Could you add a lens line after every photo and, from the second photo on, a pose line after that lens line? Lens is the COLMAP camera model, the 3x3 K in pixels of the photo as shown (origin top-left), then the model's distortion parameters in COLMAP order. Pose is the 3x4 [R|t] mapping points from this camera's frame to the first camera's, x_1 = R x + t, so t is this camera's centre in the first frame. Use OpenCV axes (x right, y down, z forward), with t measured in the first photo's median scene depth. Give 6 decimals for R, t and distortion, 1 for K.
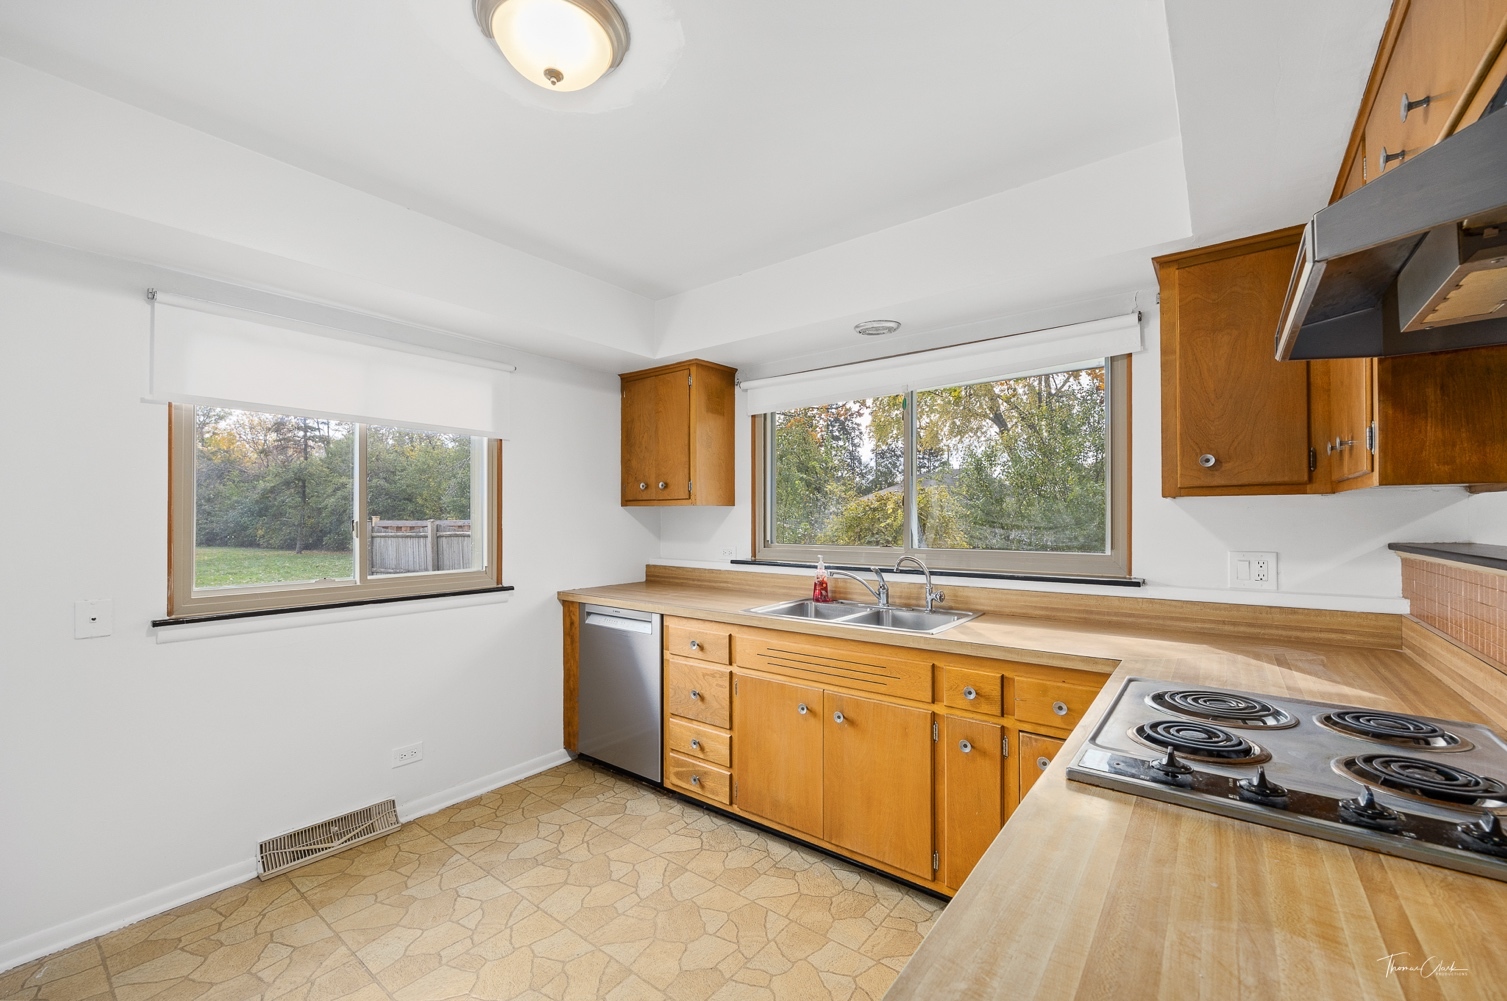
lens RADIAL K [[592.8, 0, 764.9], [0, 592.8, 511.7], [0, 0, 1]] dist [0.000409, 0.000028]
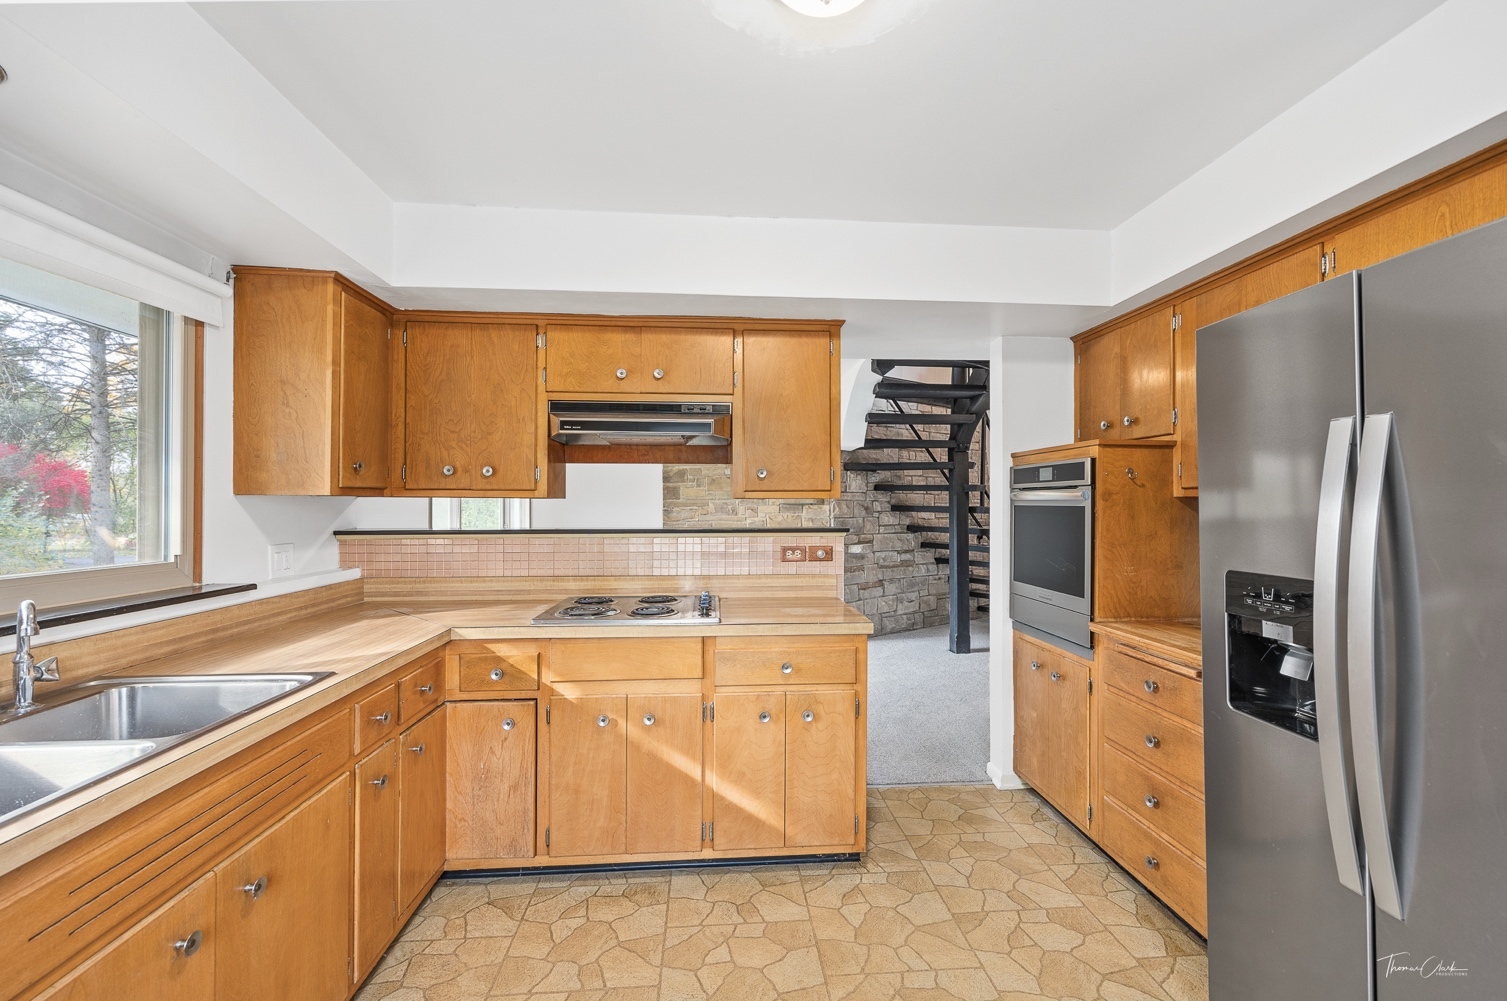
lens RADIAL K [[592.8, 0, 764.9], [0, 592.8, 511.7], [0, 0, 1]] dist [0.000409, 0.000028]
pose [[-0.670603, -0.007370, 0.741780, -0.635881], [-0.009826, 0.999951, 0.001052, -0.003934], [-0.741752, -0.006583, -0.670643, 1.101840]]
